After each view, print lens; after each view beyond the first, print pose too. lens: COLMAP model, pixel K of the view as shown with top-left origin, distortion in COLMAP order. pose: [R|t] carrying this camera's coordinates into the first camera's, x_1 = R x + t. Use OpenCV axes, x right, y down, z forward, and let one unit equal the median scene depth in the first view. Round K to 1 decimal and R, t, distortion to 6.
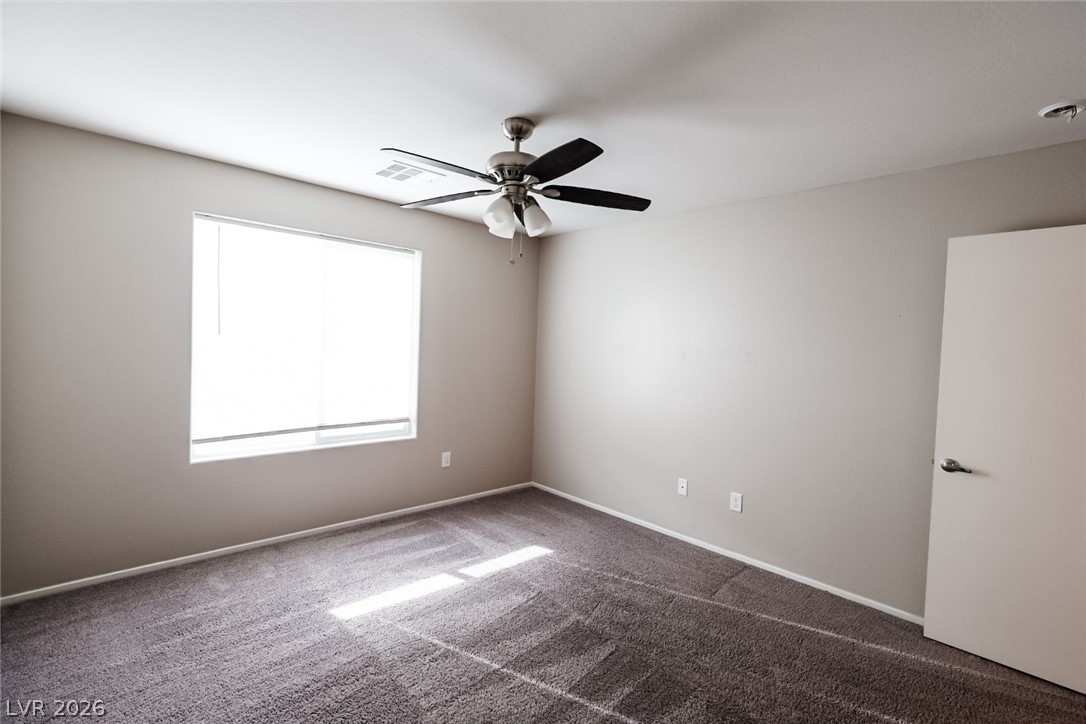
lens RADIAL K [[505.2, 0, 543.0], [0, 505.2, 362.0], [0, 0, 1]] dist [-0.002761, -0.000601]
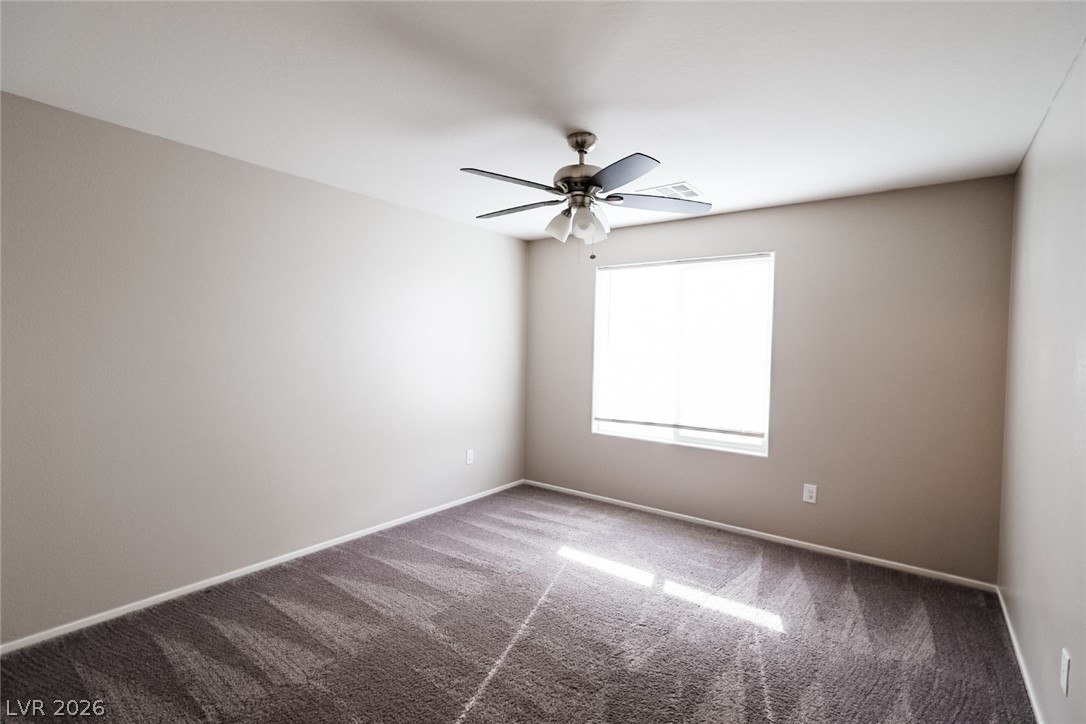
lens RADIAL K [[505.2, 0, 543.0], [0, 505.2, 362.0], [0, 0, 1]] dist [-0.002761, -0.000601]
pose [[0.169930, -0.002556, -0.985453, 0.647915], [-0.050953, 0.998636, -0.011376, 0.011906], [0.984138, 0.052145, 0.169568, 0.494522]]
